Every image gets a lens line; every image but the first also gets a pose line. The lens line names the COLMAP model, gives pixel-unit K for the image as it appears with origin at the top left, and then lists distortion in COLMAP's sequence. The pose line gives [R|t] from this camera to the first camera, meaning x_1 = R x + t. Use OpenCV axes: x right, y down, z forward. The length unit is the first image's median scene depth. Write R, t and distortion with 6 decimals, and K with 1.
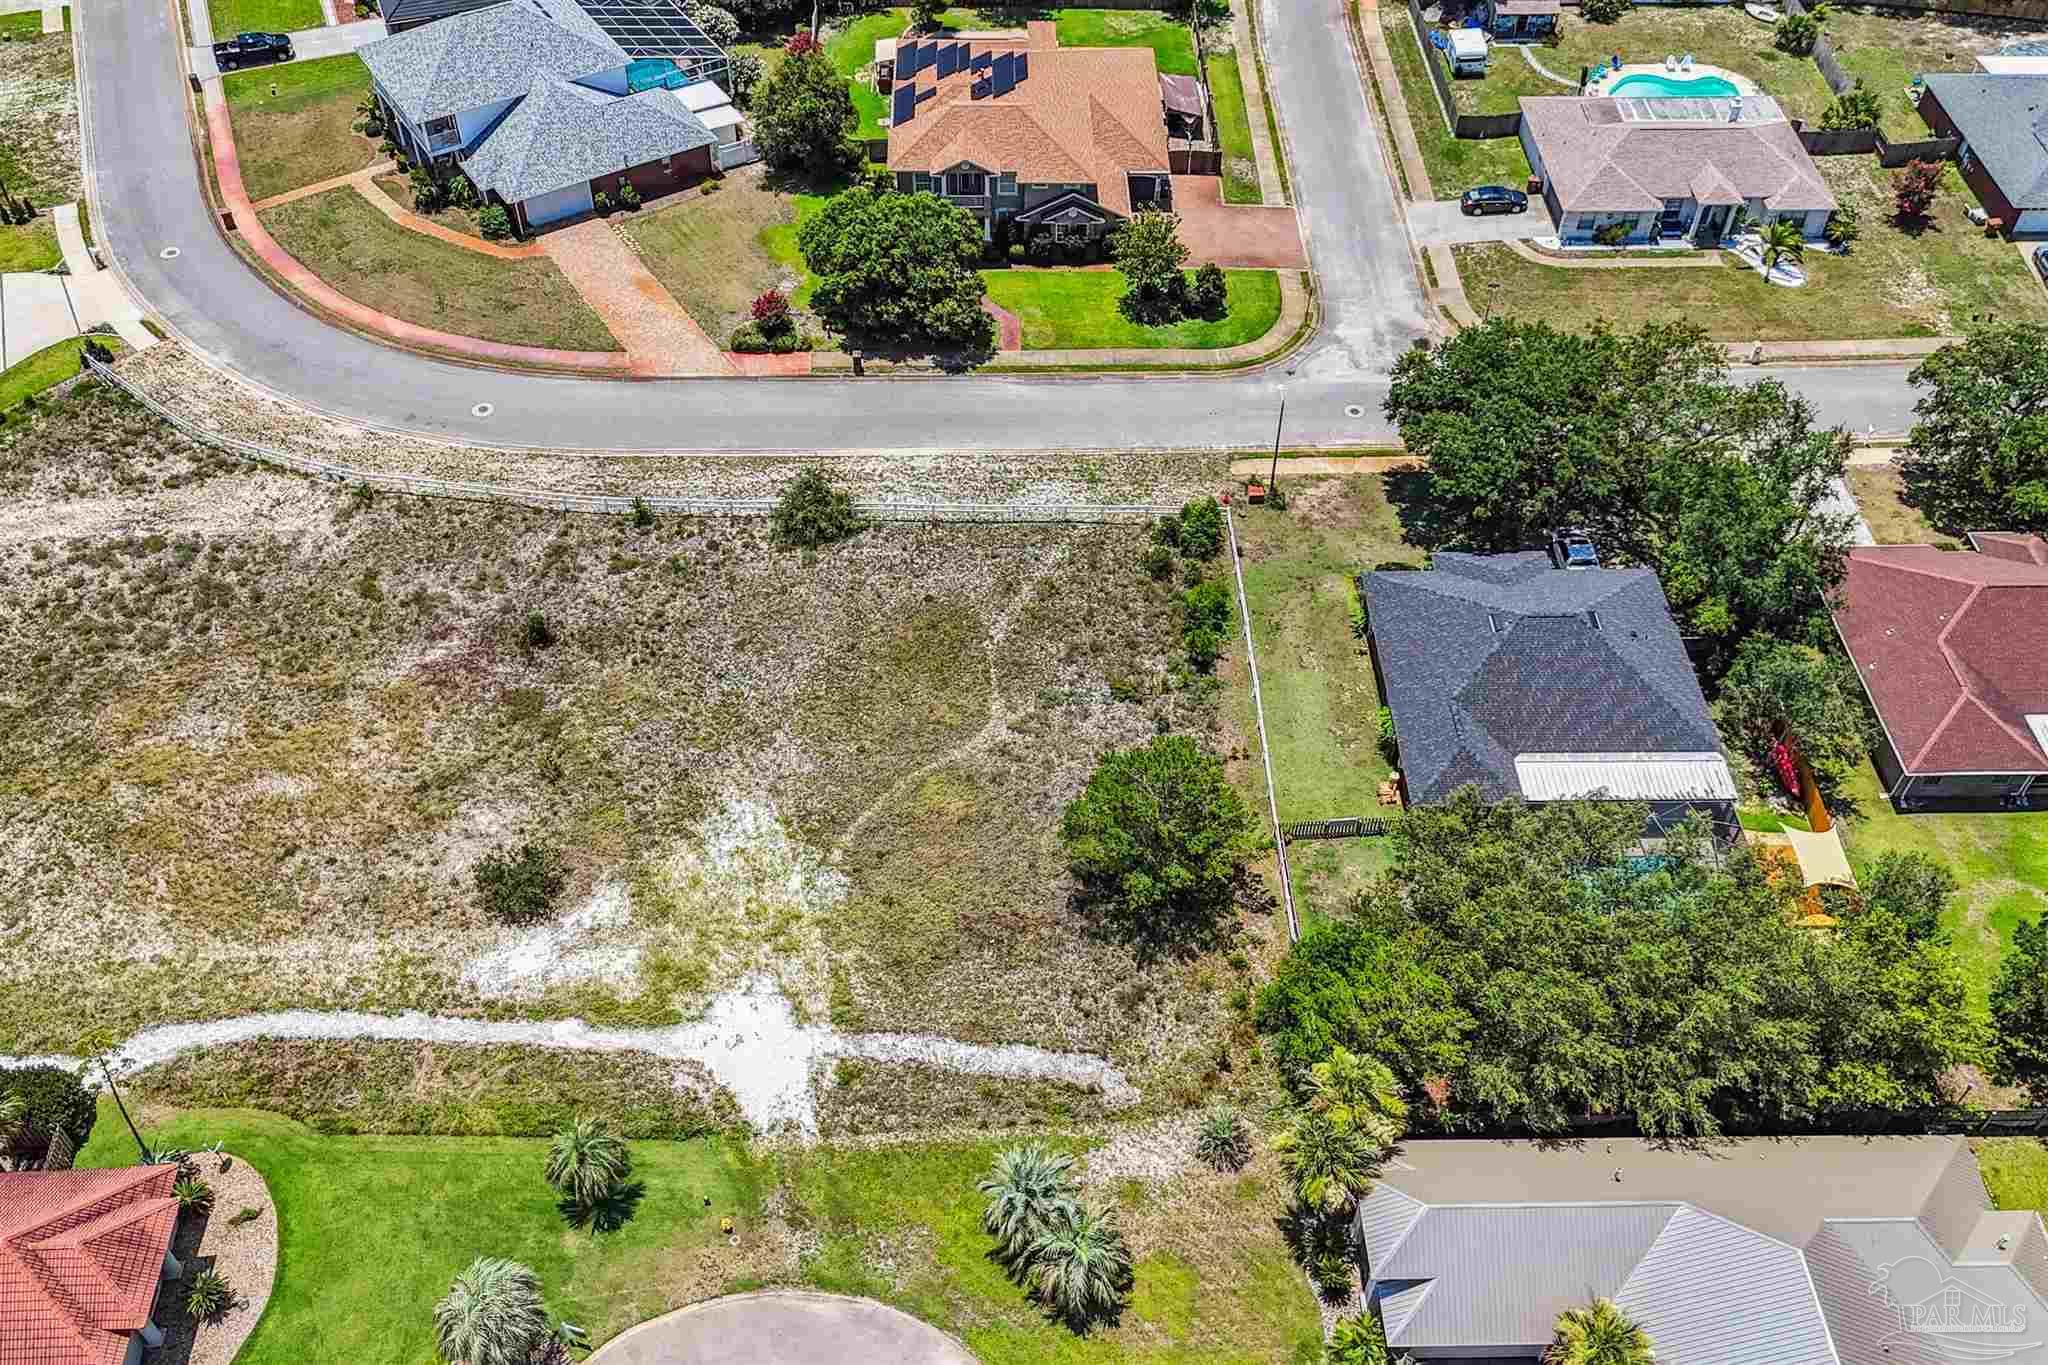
lens RADIAL K [[1852.5, 0, 1023.7], [0, 1852.5, 648.5], [0, 0, 1]] dist [0.094180, -0.120649]
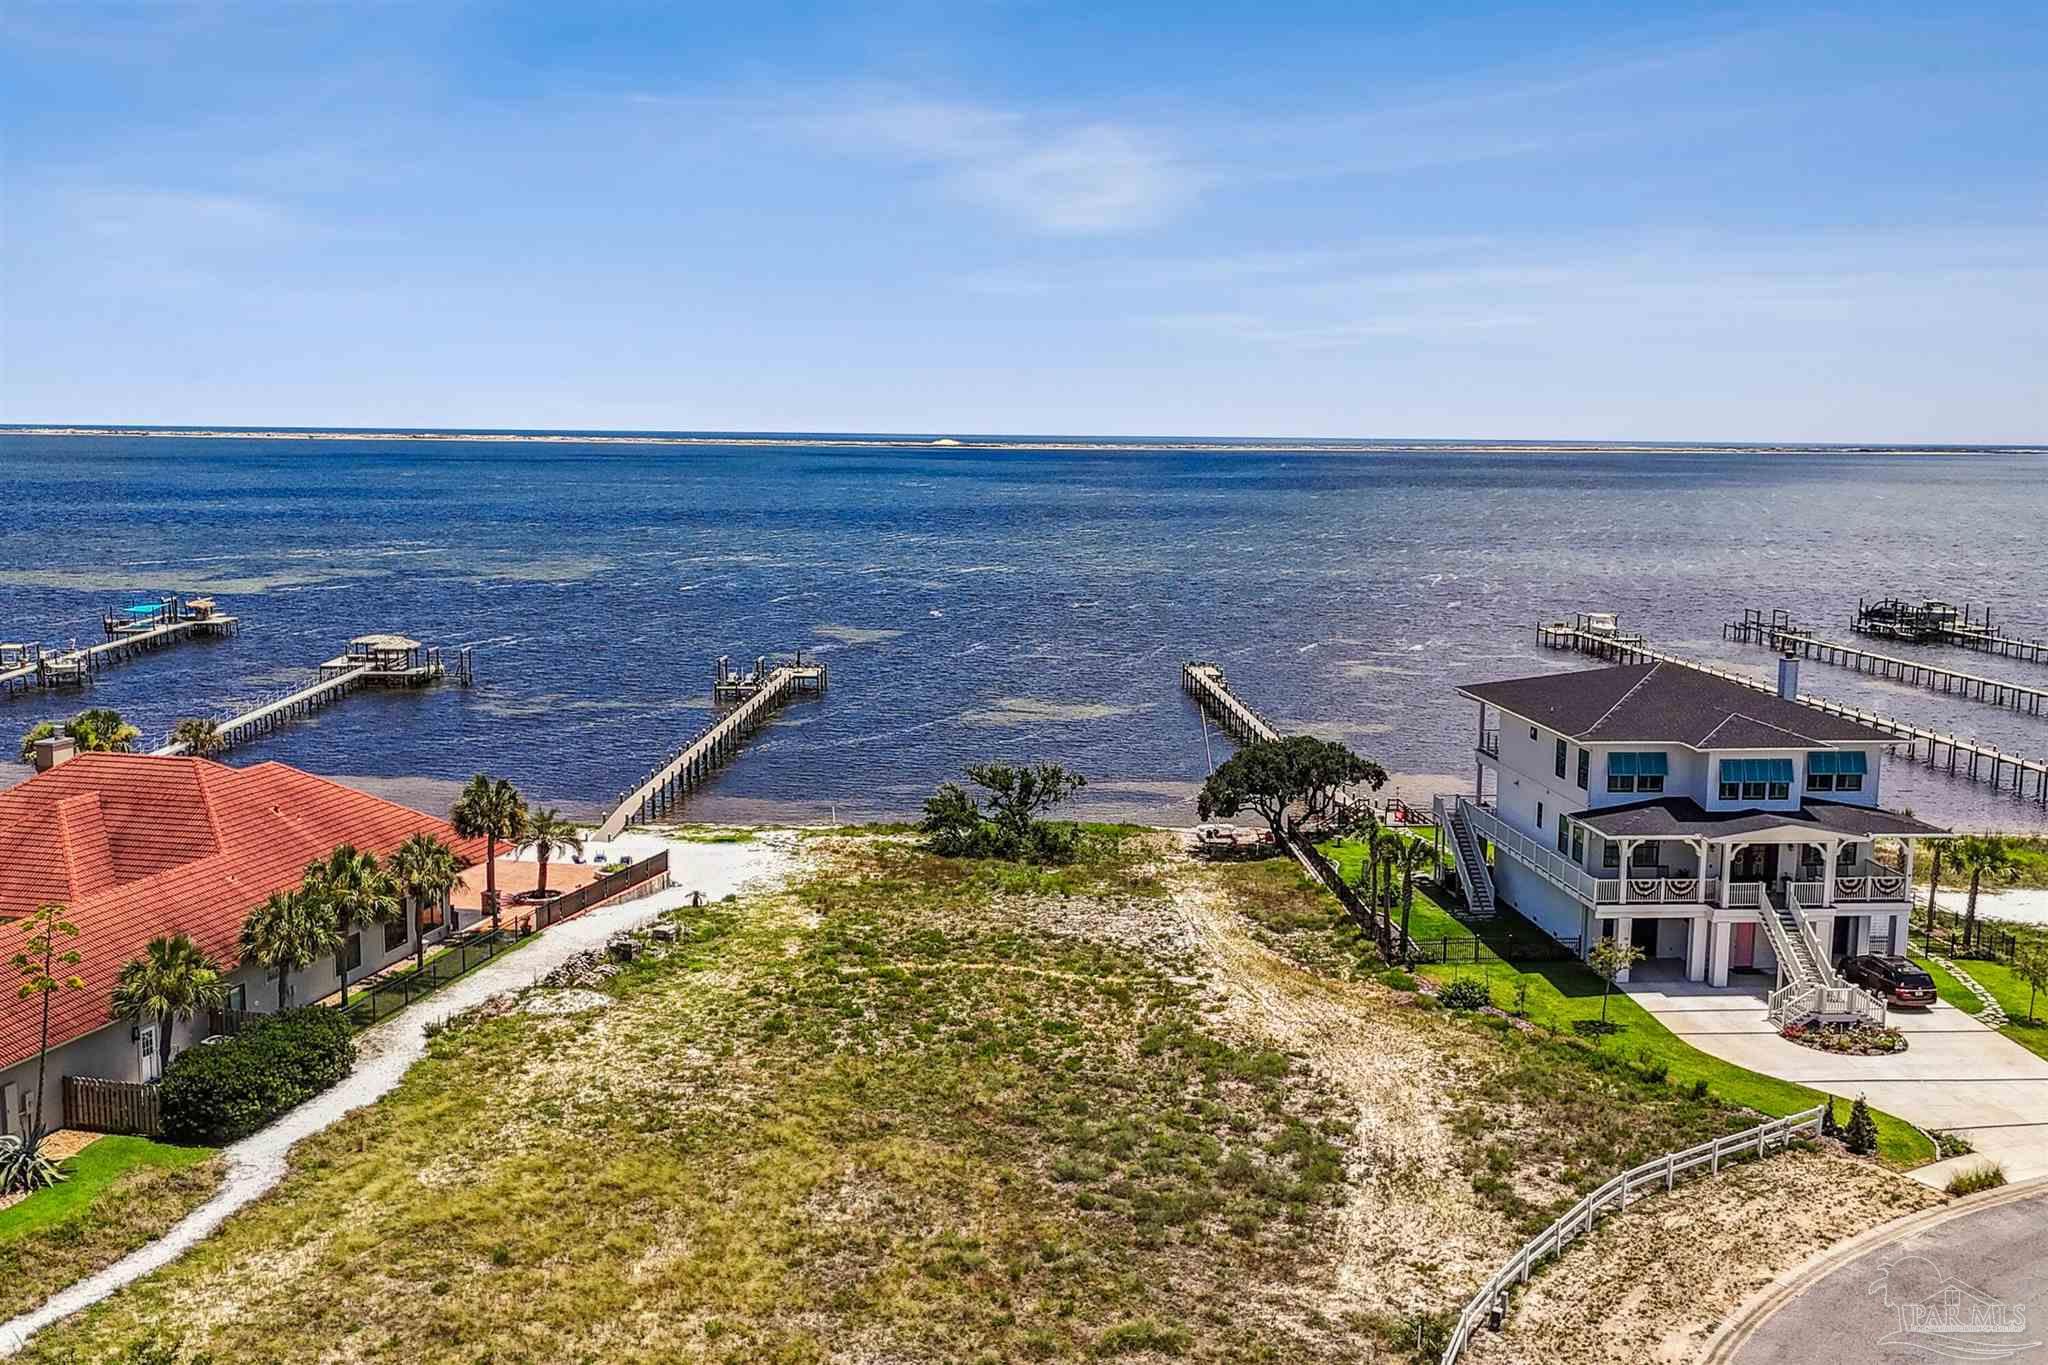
lens RADIAL K [[1852.5, 0, 1037.6], [0, 1852.5, 663.7], [0, 0, 1]] dist [0.094180, -0.120649]
pose [[-0.280068, 0.104346, -0.954292, 0.102184], [-0.701895, 0.655910, 0.277714, -0.285608], [0.654908, 0.747592, -0.110459, 0.993819]]
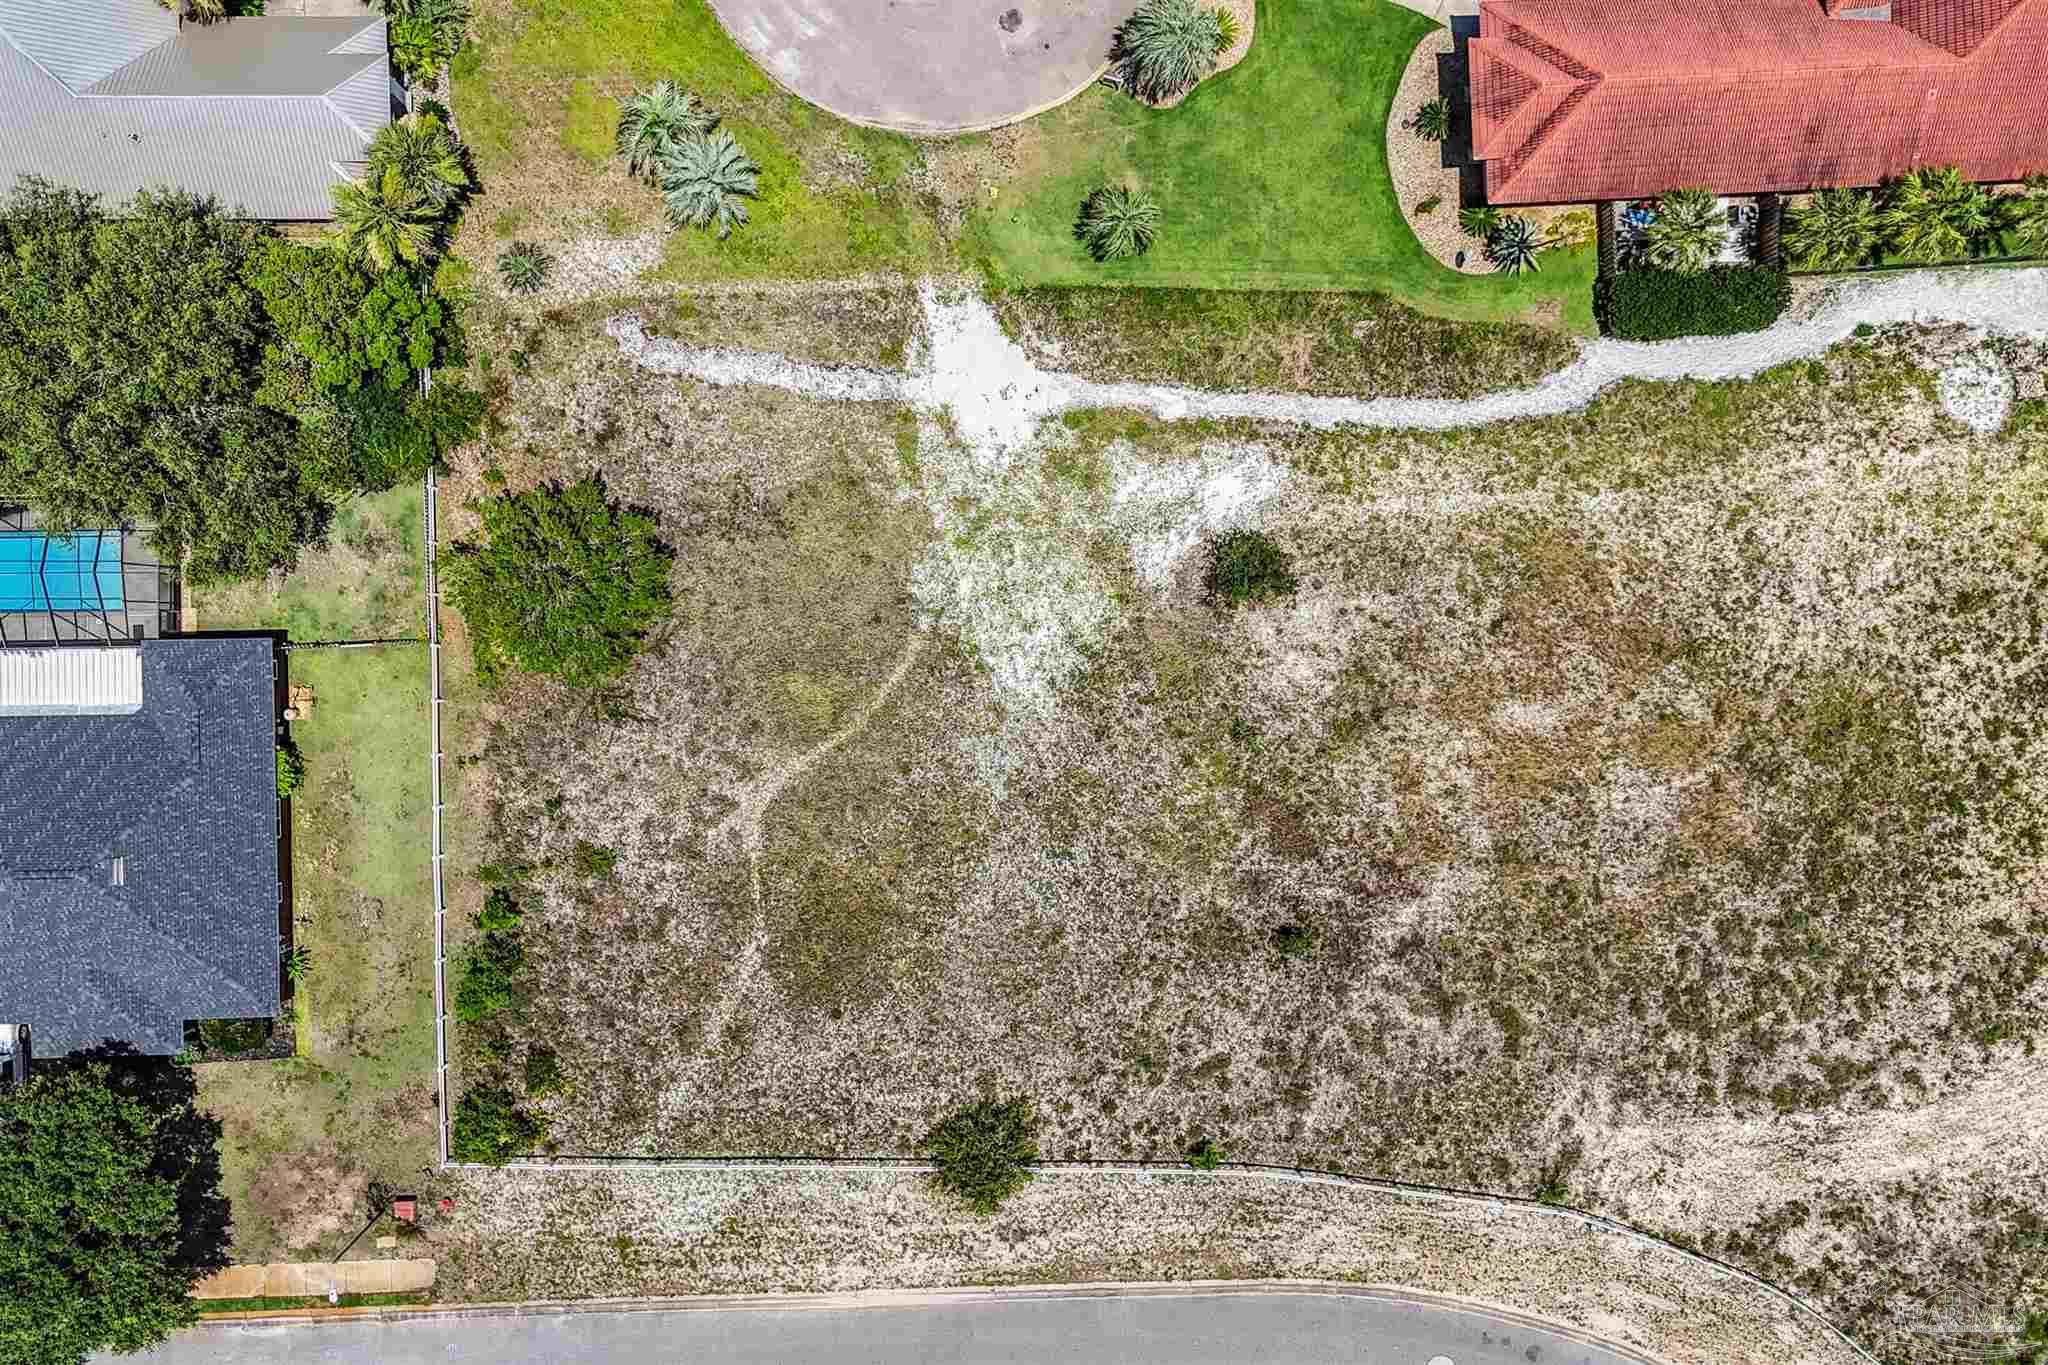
lens RADIAL K [[1852.5, 0, 1054.4], [0, 1852.5, 671.3], [0, 0, 1]] dist [0.094180, -0.120649]
pose [[-0.999005, -0.006246, -0.044148, -0.121015], [-0.025620, -0.729967, 0.683002, -0.524718], [-0.036493, 0.683454, 0.729081, 0.323398]]
